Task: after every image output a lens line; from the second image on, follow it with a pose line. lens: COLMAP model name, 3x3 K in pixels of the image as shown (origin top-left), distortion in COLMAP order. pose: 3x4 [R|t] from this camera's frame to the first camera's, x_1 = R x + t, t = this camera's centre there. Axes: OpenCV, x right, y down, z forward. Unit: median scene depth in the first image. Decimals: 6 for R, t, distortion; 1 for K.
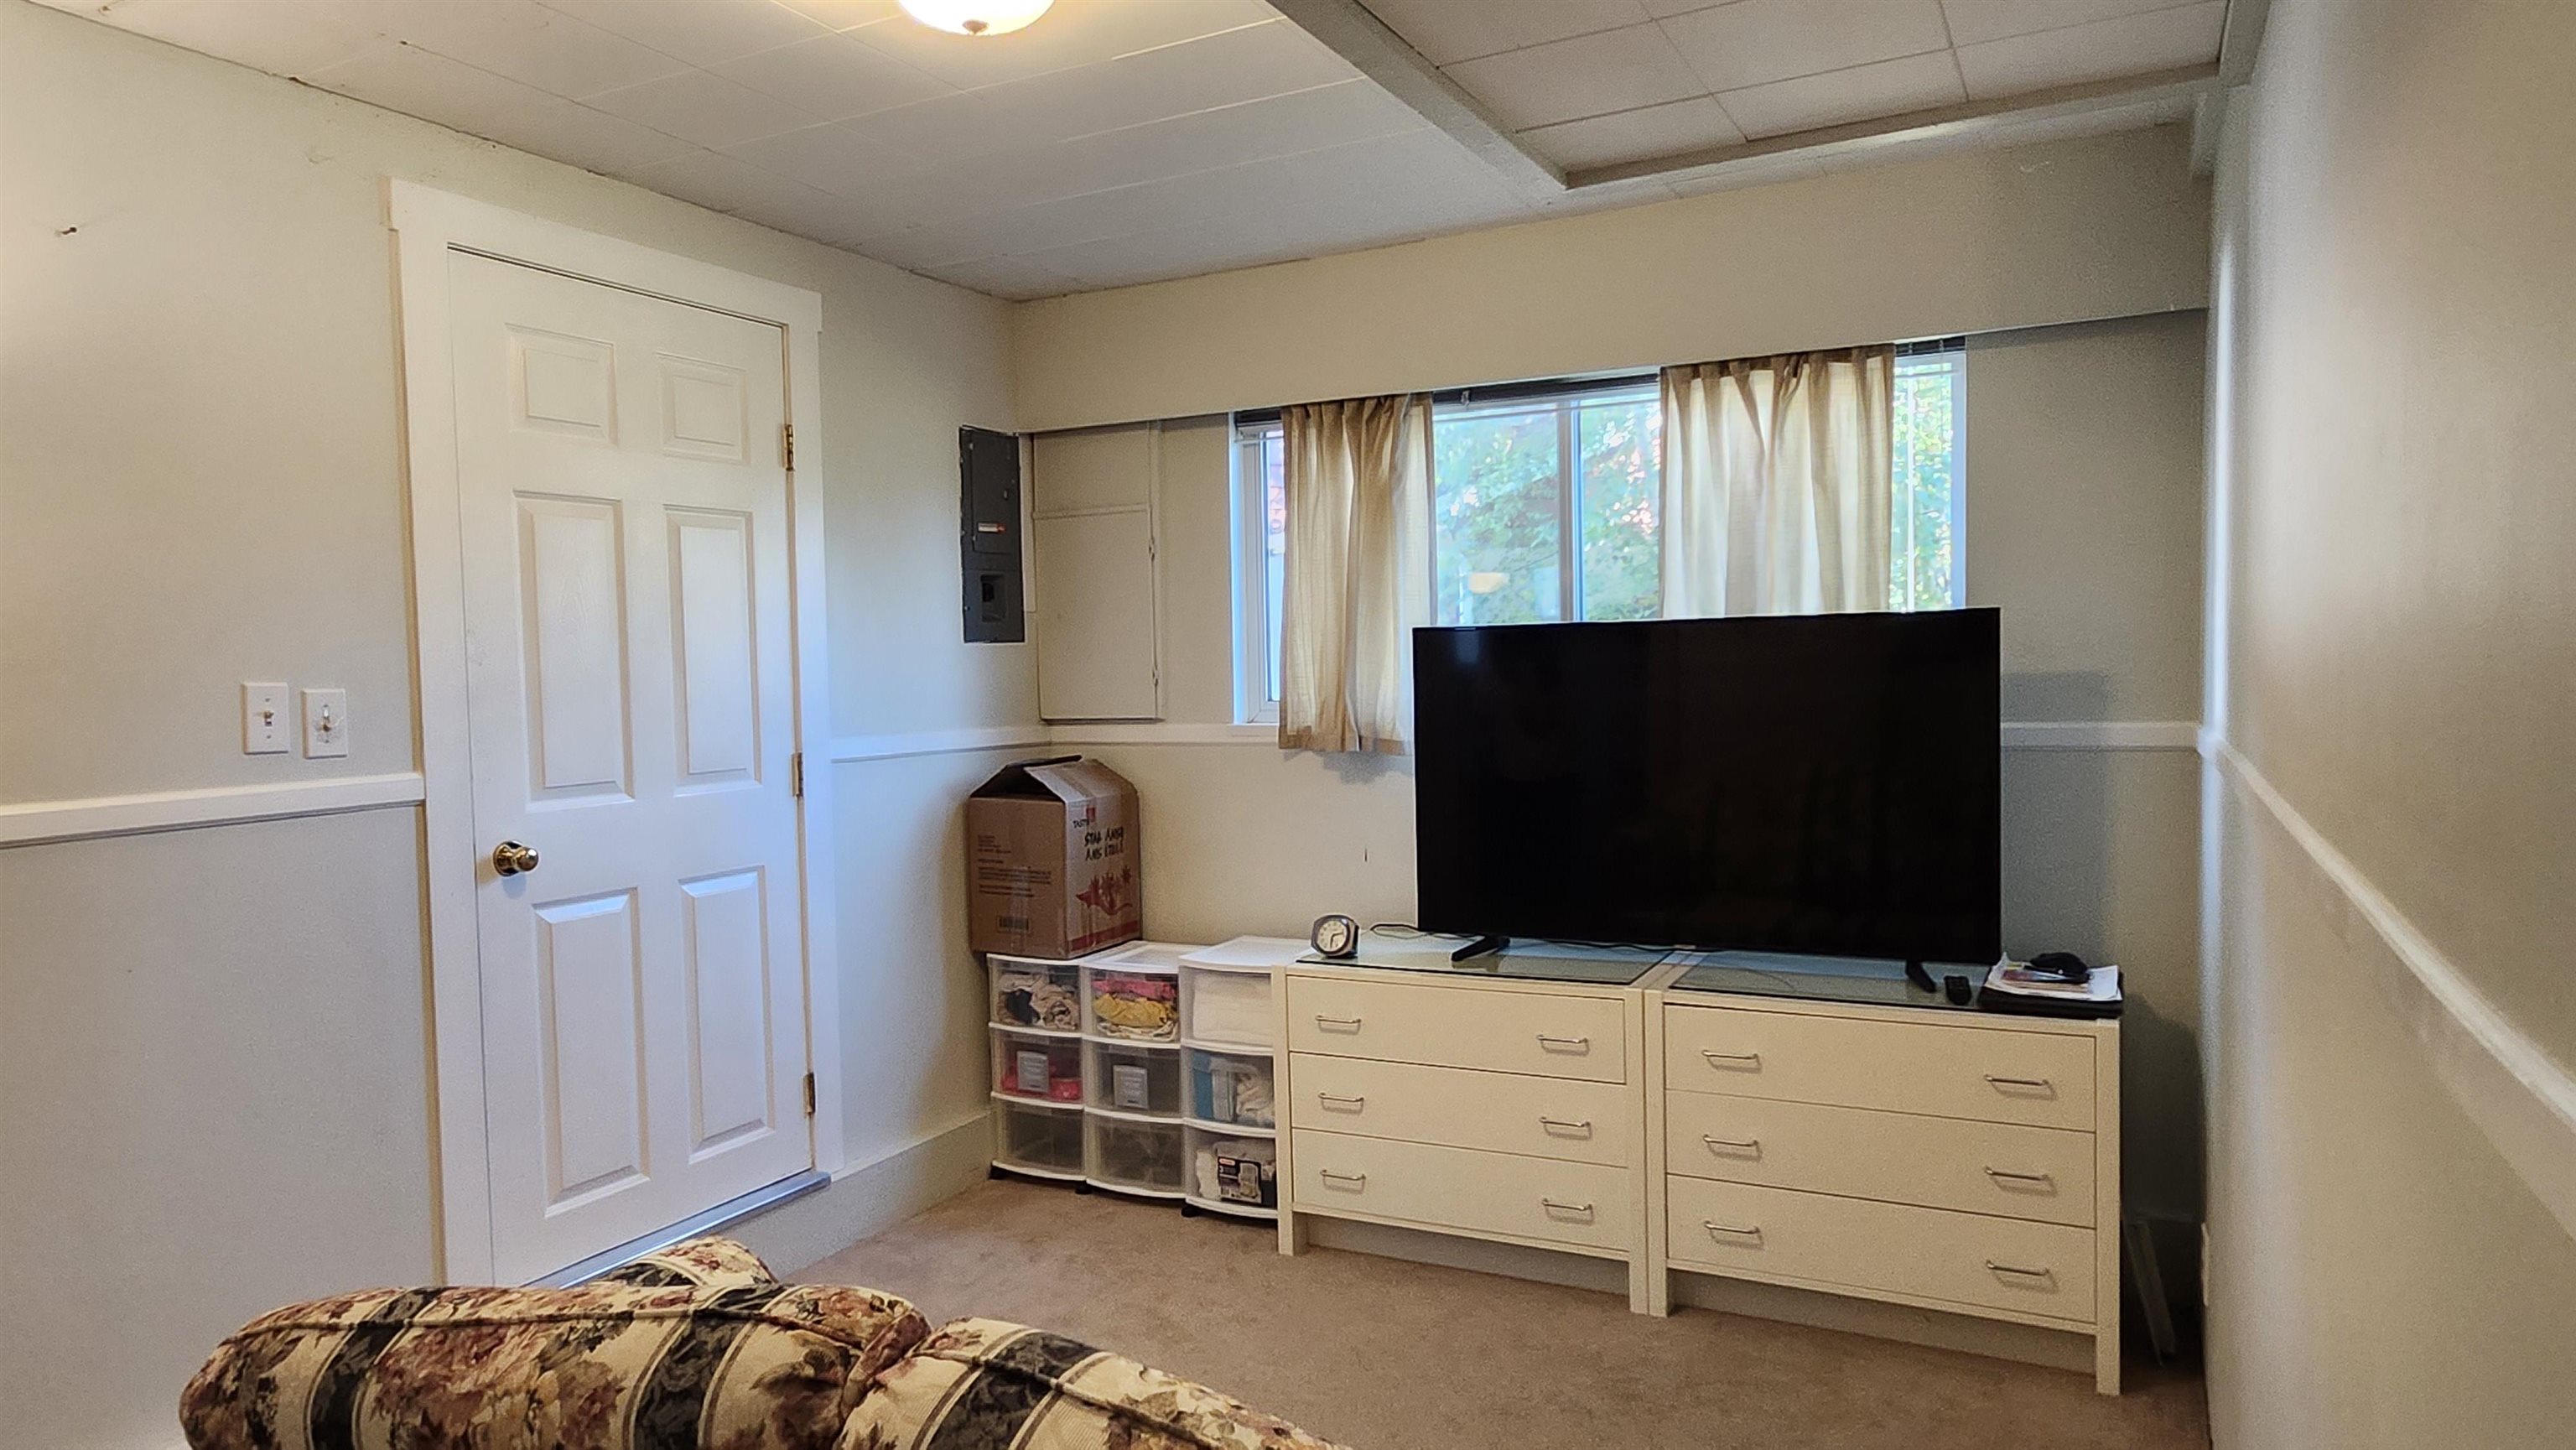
lens RADIAL K [[1582.9, 0, 1267.5], [0, 1582.9, 745.9], [0, 0, 1]] dist [0.002102, 0.001992]
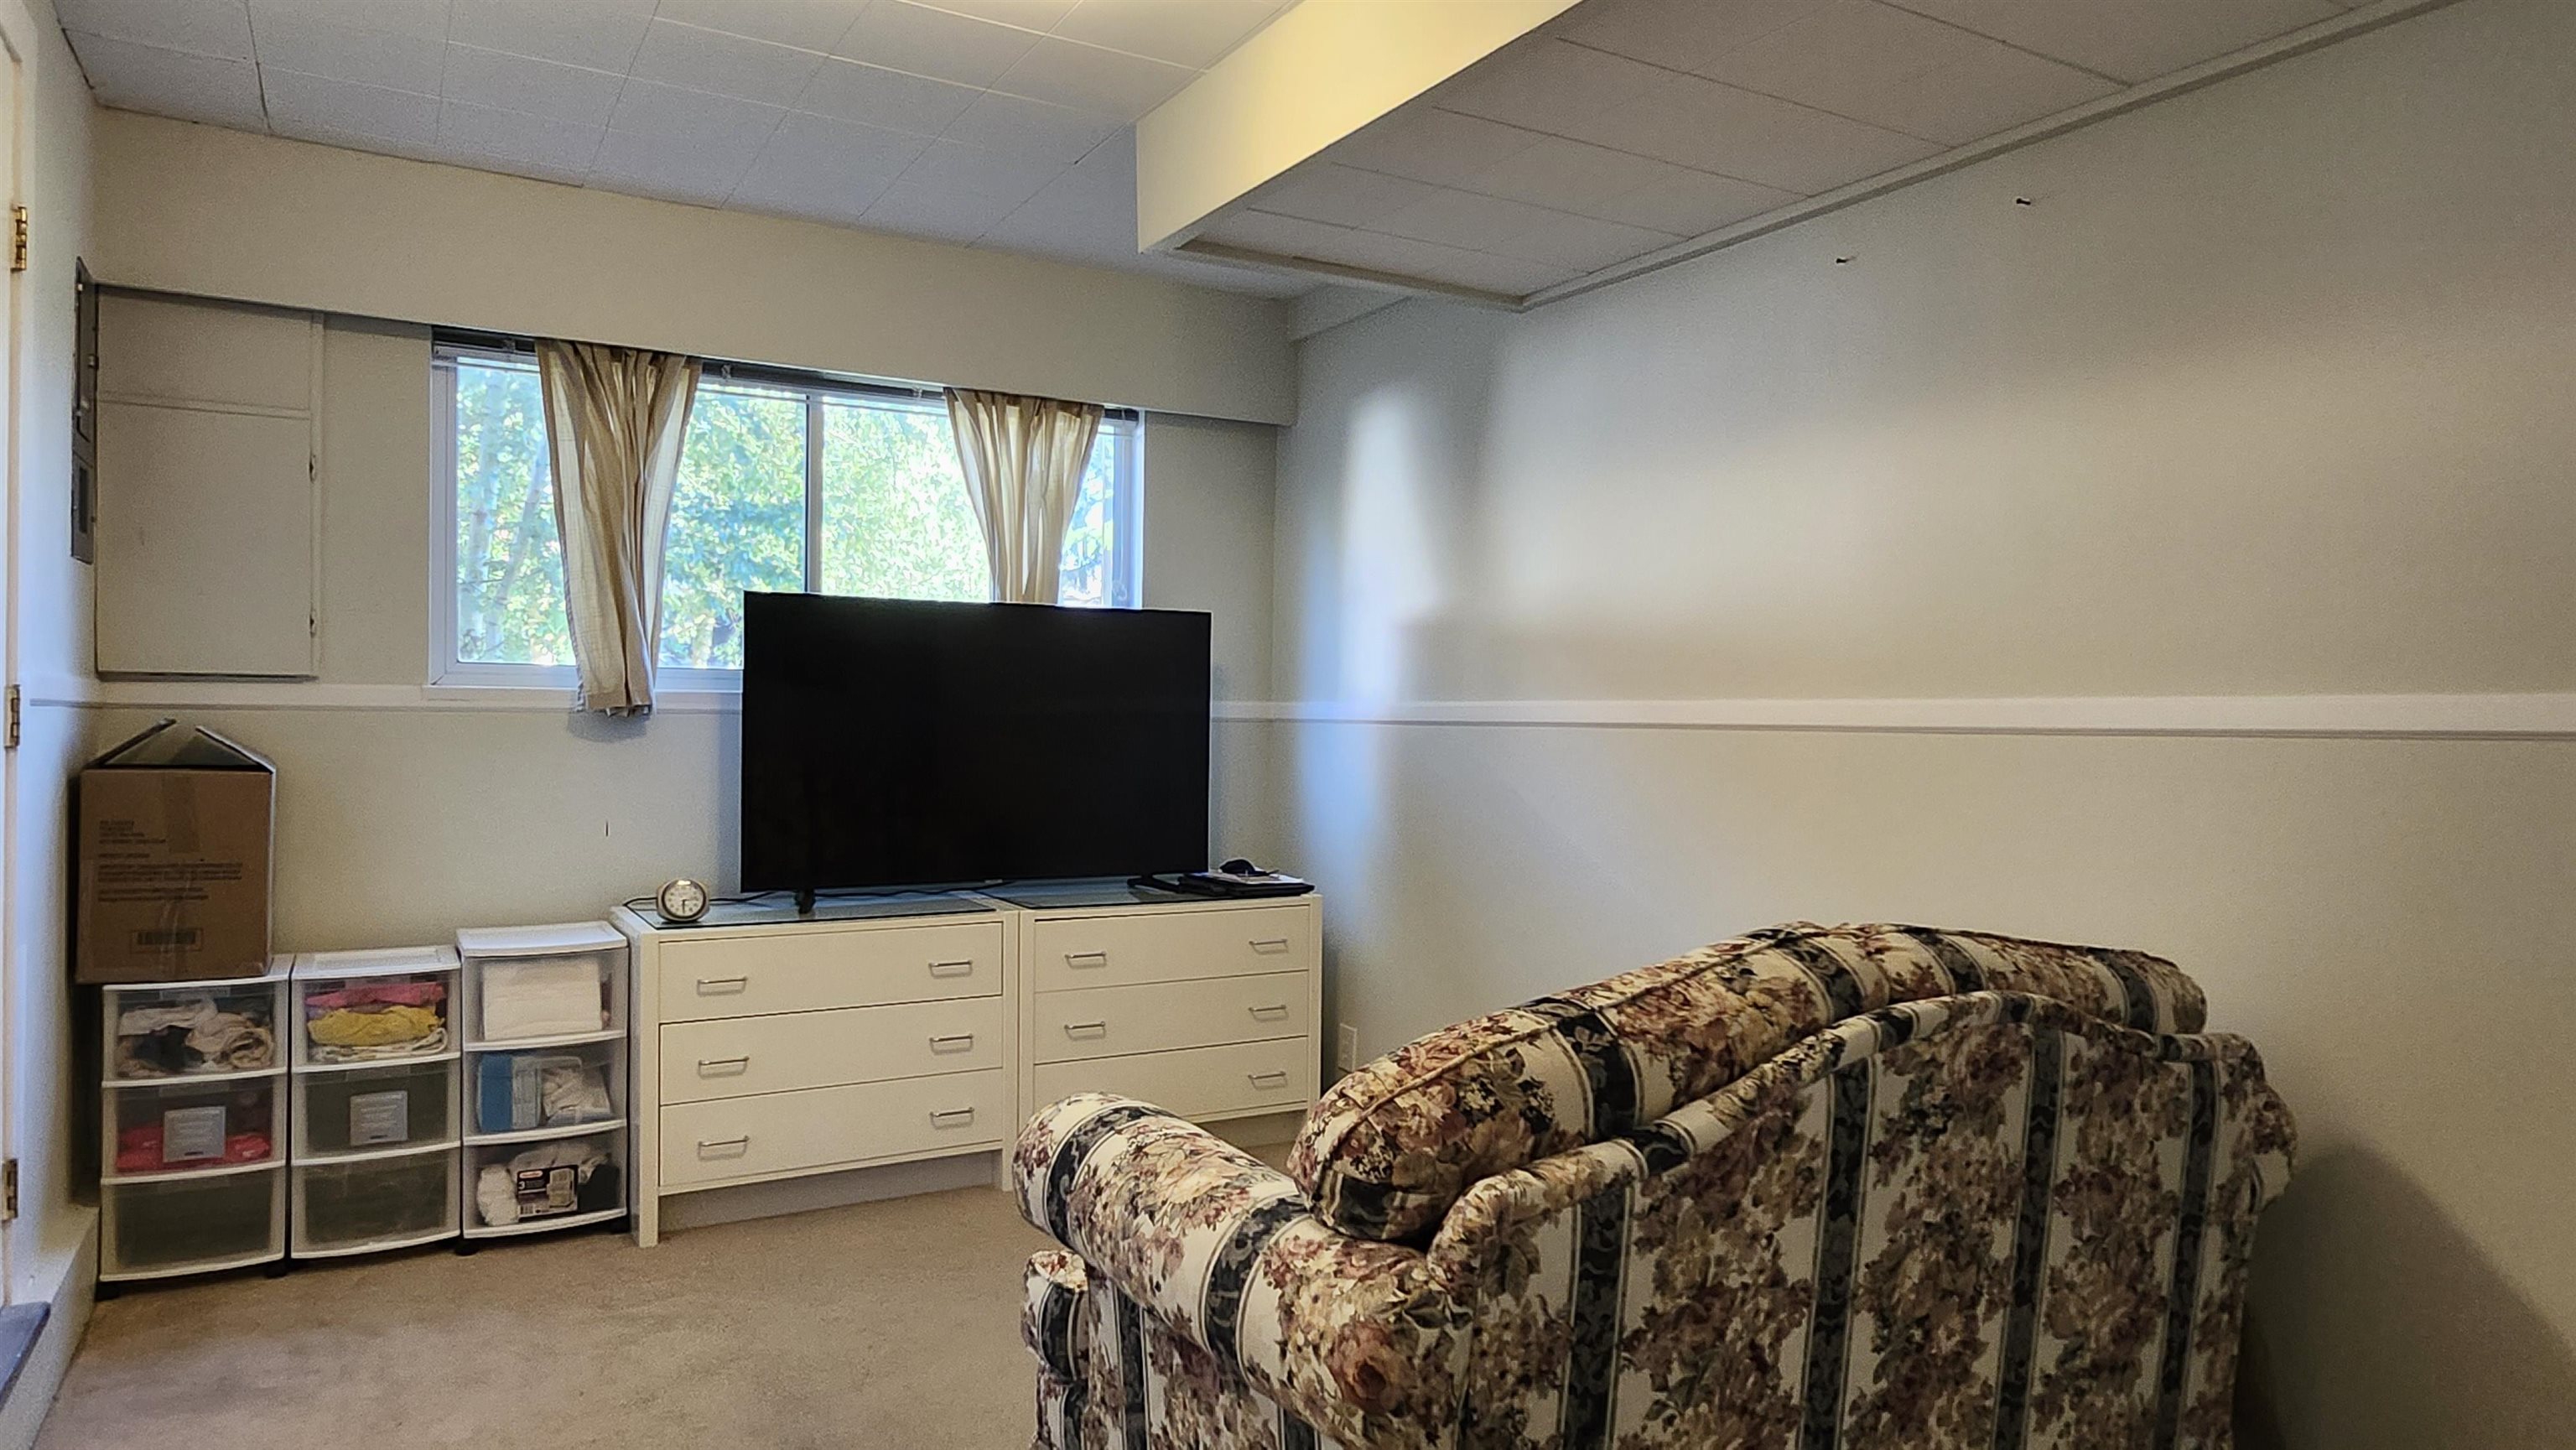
lens RADIAL K [[1585.6, 0, 1288.0], [0, 1585.6, 725.0], [0, 0, 1]] dist [0.002196, 0.001486]
pose [[0.534301, 0.024343, 0.844944, -0.541688], [0.019576, 0.998961, -0.041159, 0.056654], [-0.845068, 0.038532, 0.533269, 0.160865]]
